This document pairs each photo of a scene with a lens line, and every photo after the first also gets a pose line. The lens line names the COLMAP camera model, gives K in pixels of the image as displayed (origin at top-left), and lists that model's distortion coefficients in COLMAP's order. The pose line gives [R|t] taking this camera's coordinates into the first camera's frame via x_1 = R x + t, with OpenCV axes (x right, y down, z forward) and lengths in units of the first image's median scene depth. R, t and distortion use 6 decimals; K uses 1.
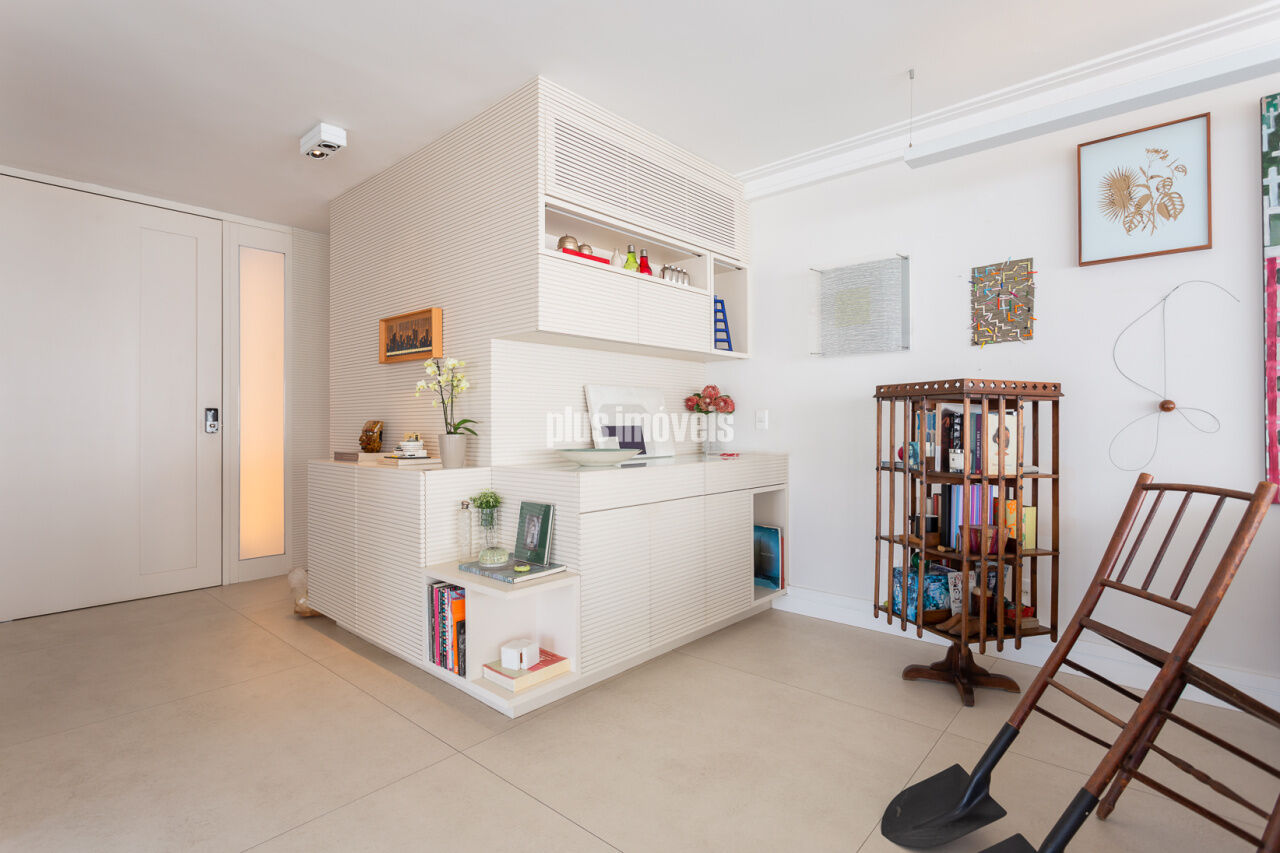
lens RADIAL K [[626.1, 0, 636.5], [0, 626.1, 432.1], [0, 0, 1]] dist [-0.012265, 0.001096]
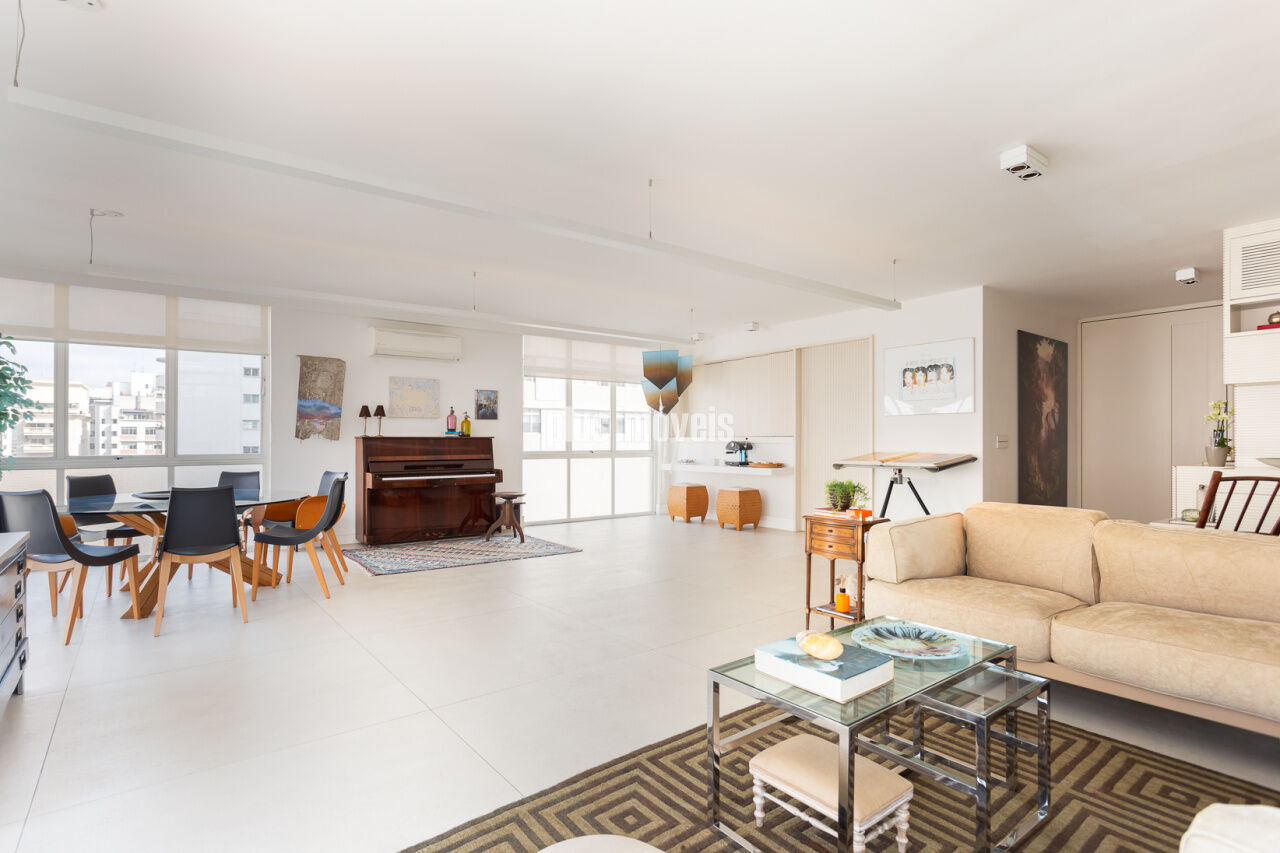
lens RADIAL K [[626.1, 0, 636.5], [0, 626.1, 432.1], [0, 0, 1]] dist [-0.012265, 0.001096]
pose [[-0.169166, -0.009442, -0.985542, 1.613626], [-0.007738, 0.999936, -0.008251, -0.007946], [0.985557, 0.006231, -0.169228, -0.239362]]
